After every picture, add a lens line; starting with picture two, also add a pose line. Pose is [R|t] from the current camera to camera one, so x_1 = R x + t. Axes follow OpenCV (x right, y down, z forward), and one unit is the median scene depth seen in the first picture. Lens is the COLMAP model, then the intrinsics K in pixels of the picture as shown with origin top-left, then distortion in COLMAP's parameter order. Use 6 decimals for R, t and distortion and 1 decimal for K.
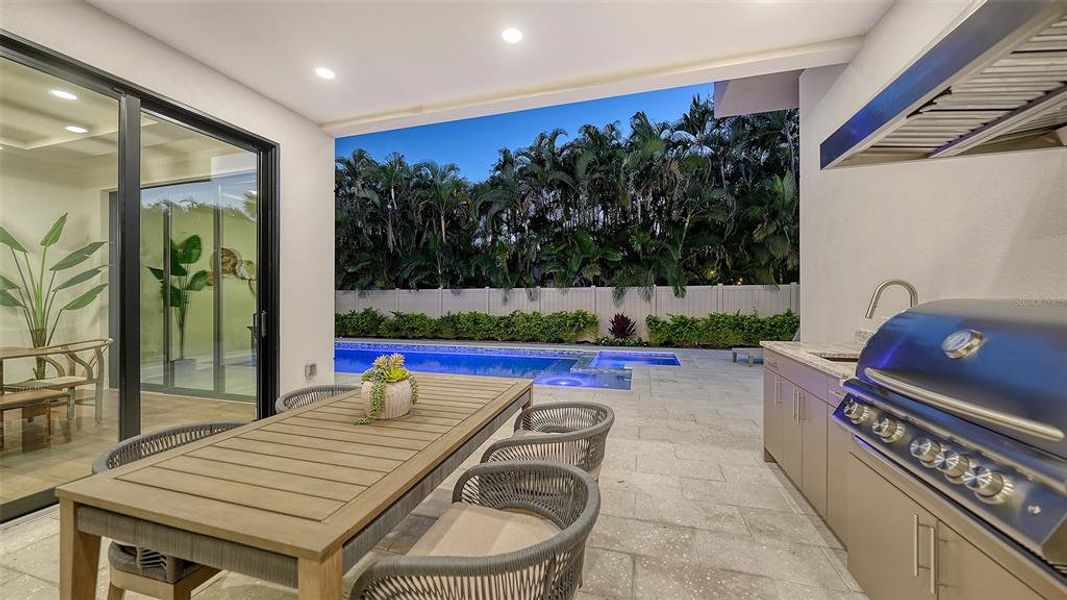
lens RADIAL K [[386.8, 0, 558.5], [0, 386.8, 292.3], [0, 0, 1]] dist [-0.008703, -0.000001]
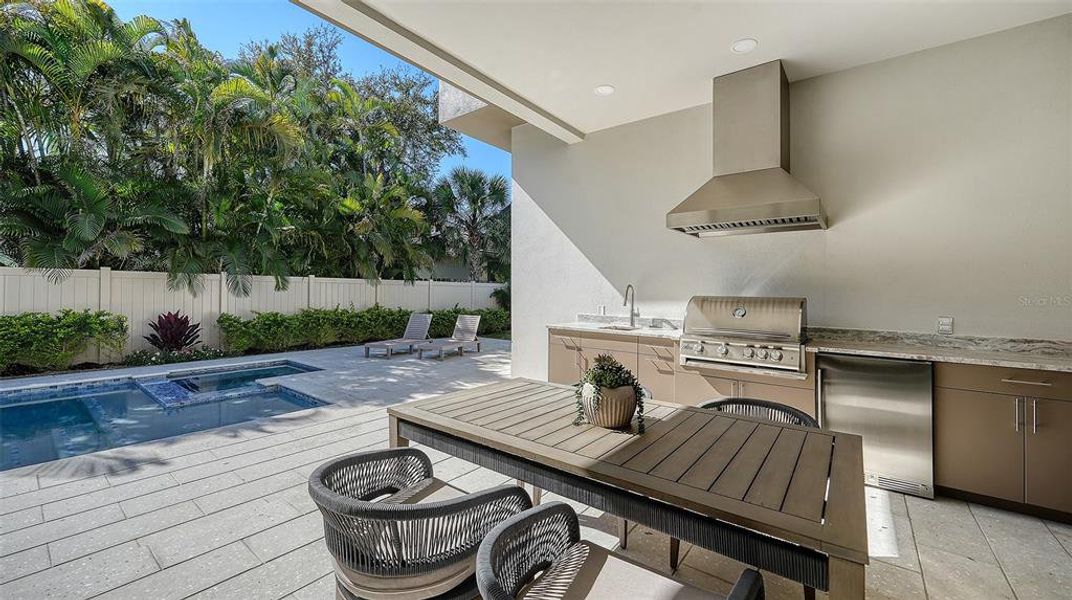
lens RADIAL K [[415.8, 0, 532.3], [0, 415.8, 289.7], [0, 0, 1]] dist [-0.003007, 0.001126]
pose [[0.328510, 0.013265, 0.944407, -0.311119], [-0.025487, 0.999662, -0.005175, 0.003446], [-0.944157, -0.022370, 0.328737, 0.187969]]
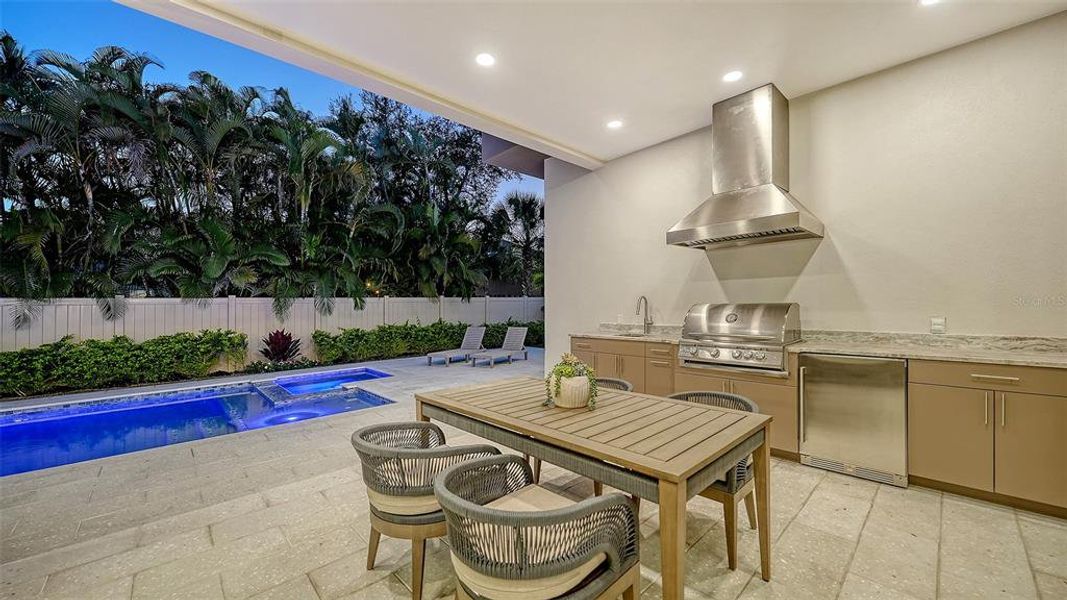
lens RADIAL K [[413.9, 0, 541.0], [0, 413.9, 293.7], [0, 0, 1]] dist [-0.003007, 0.001126]
pose [[0.472192, 0.019791, 0.881274, -0.350028], [0.005169, 0.999669, -0.025220, 0.002554], [-0.881481, 0.016464, 0.471933, 0.106313]]
